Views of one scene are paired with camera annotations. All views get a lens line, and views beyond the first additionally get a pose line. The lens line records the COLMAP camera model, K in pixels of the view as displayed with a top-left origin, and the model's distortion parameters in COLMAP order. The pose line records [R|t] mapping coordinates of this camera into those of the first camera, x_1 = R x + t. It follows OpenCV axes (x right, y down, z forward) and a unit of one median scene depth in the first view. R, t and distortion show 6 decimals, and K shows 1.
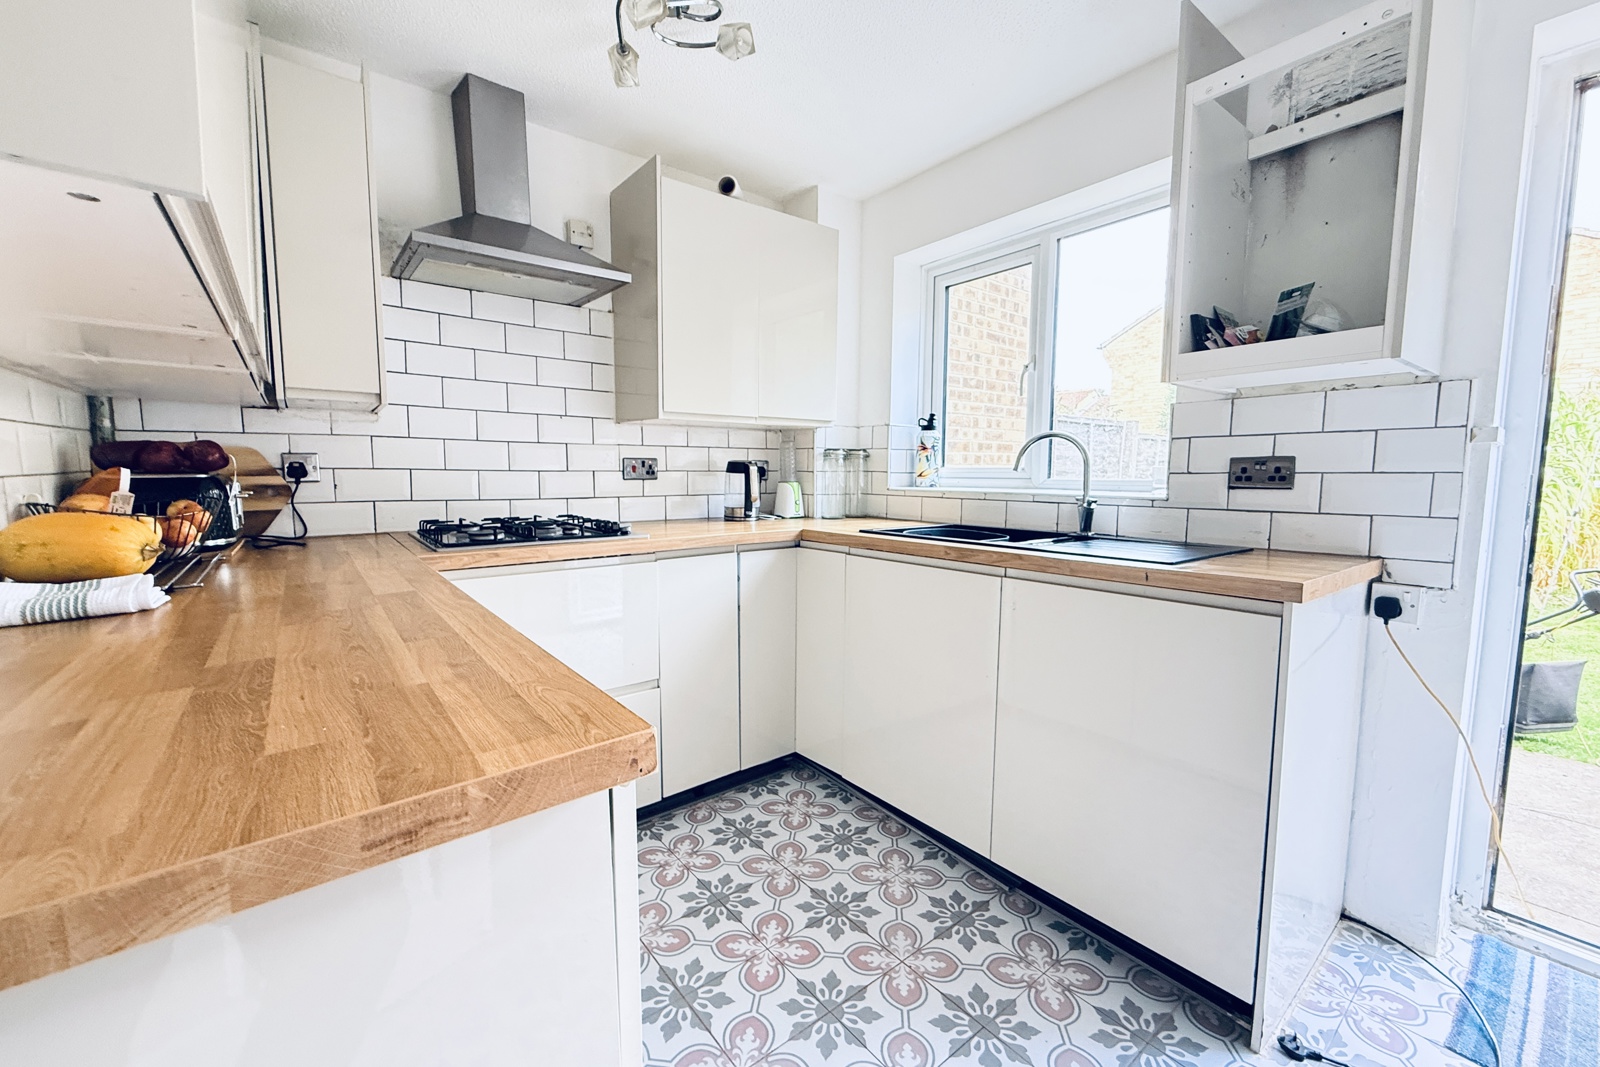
lens RADIAL K [[634.2, 0, 795.6], [0, 634.2, 537.4], [0, 0, 1]] dist [0.000571, -0.000059]
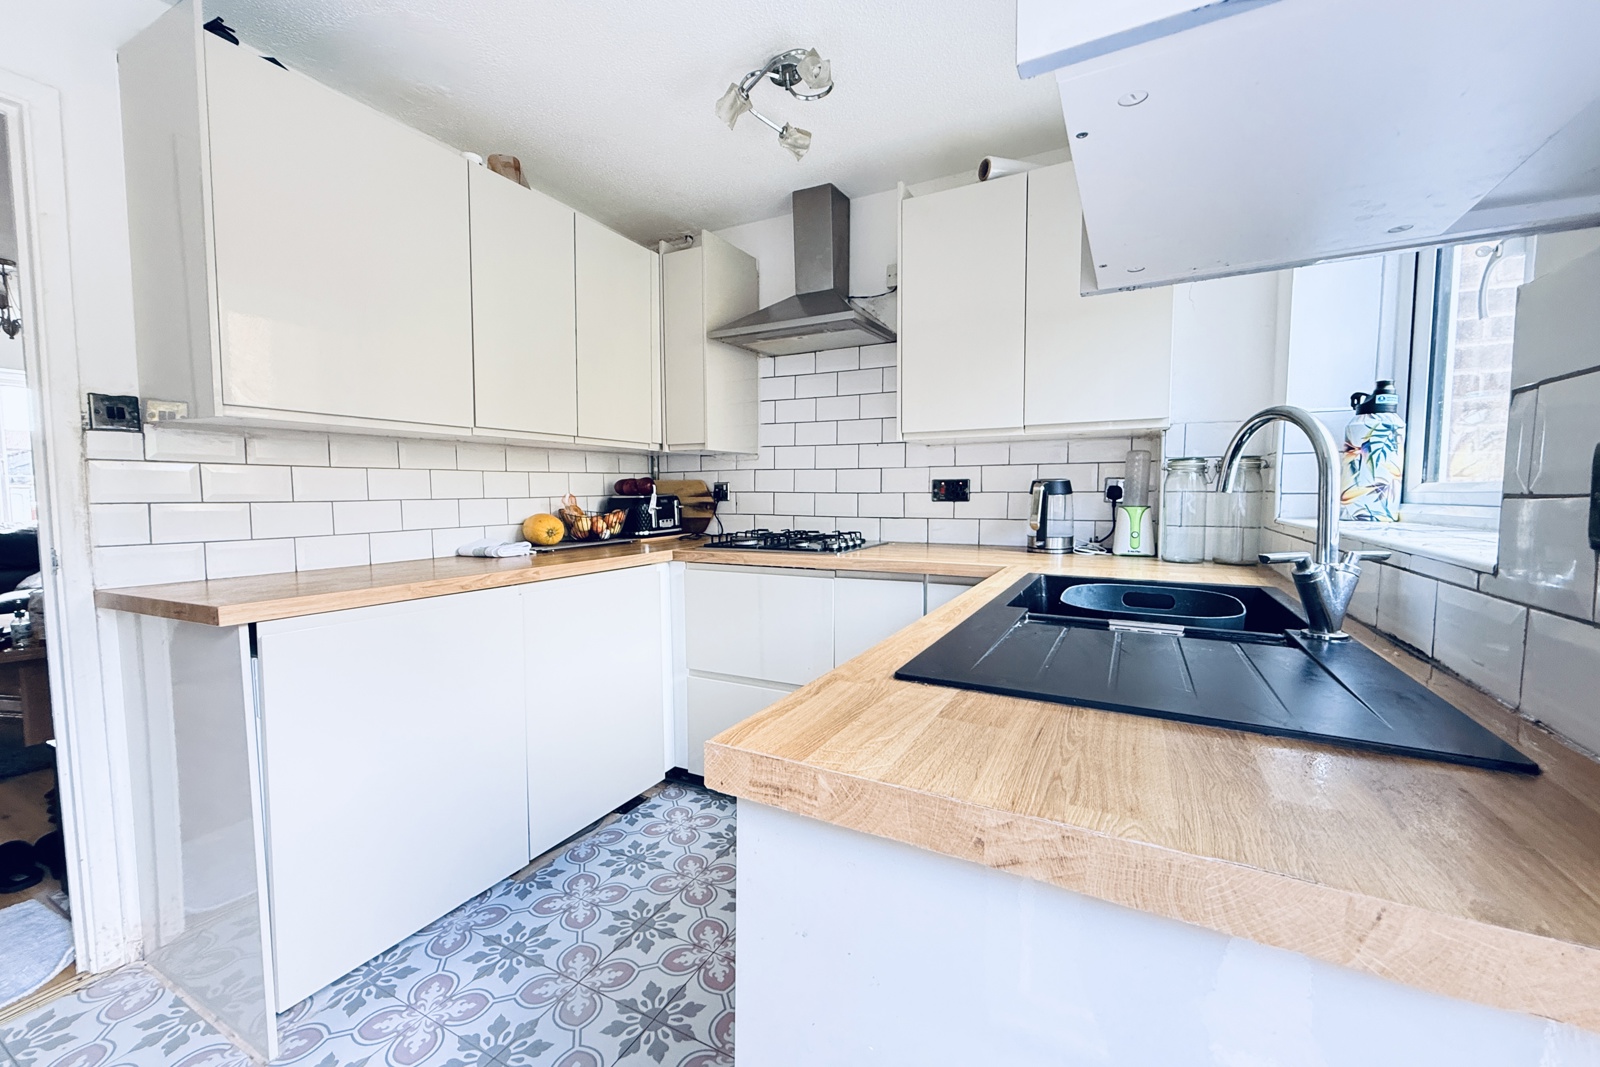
lens RADIAL K [[634.2, 0, 799.0], [0, 634.2, 530.9], [0, 0, 1]] dist [0.000571, -0.000059]
pose [[0.415669, 0.050859, -0.908093, 0.682625], [-0.090151, 0.995822, 0.014507, -0.049308], [0.905037, 0.075836, 0.418518, 0.485686]]
